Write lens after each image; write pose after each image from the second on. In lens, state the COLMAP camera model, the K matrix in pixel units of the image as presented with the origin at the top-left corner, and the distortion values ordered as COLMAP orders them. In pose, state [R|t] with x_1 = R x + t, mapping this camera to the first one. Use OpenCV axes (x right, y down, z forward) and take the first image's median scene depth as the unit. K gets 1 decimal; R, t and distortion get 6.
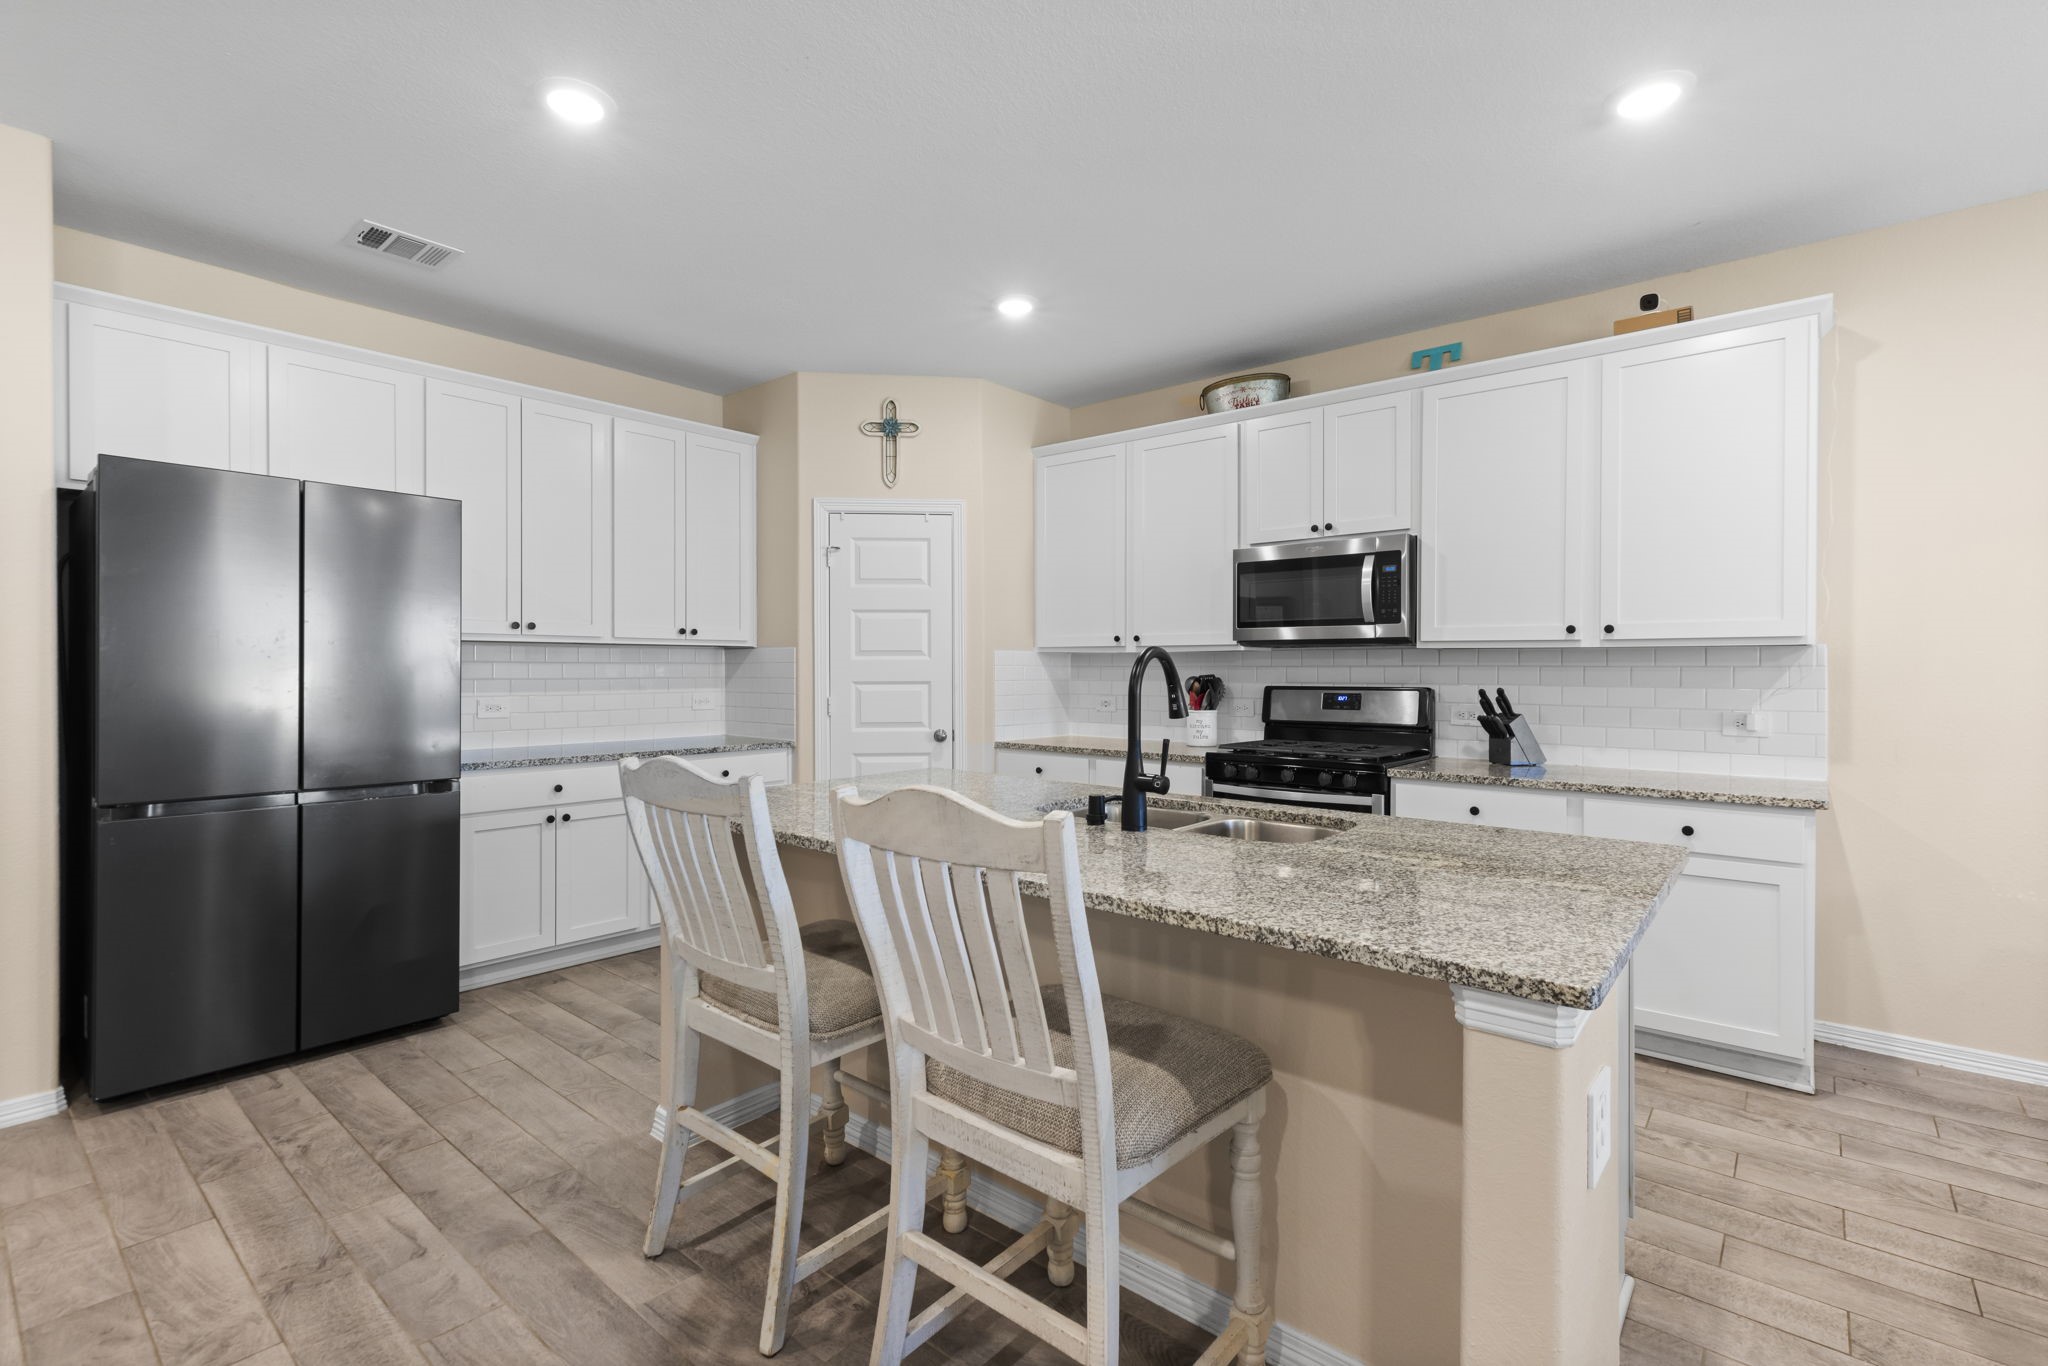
lens RADIAL K [[929.8, 0, 1024.3], [0, 929.8, 682.8], [0, 0, 1]] dist [0.003733, 0.000835]
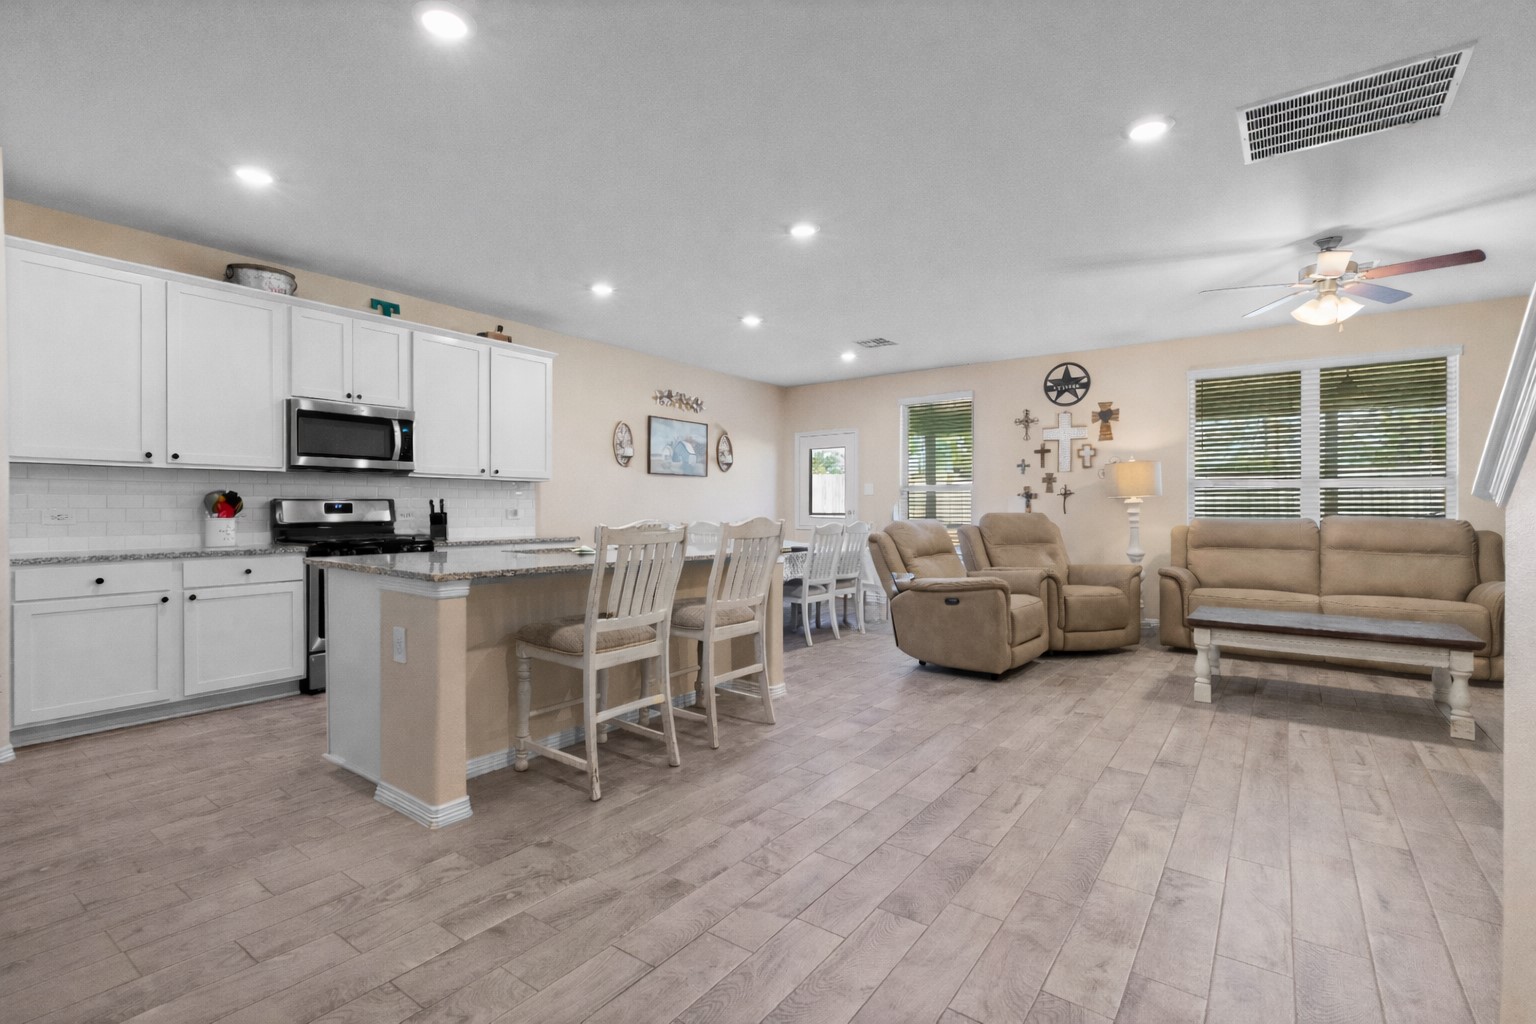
lens RADIAL K [[697.4, 0, 758.7], [0, 697.4, 507.8], [0, 0, 1]] dist [0.003733, 0.000835]
pose [[-0.034222, -0.014058, 0.999315, -0.835648], [-0.003683, 0.999896, 0.013940, 0.001508], [-0.999407, -0.003203, -0.034270, 0.336965]]
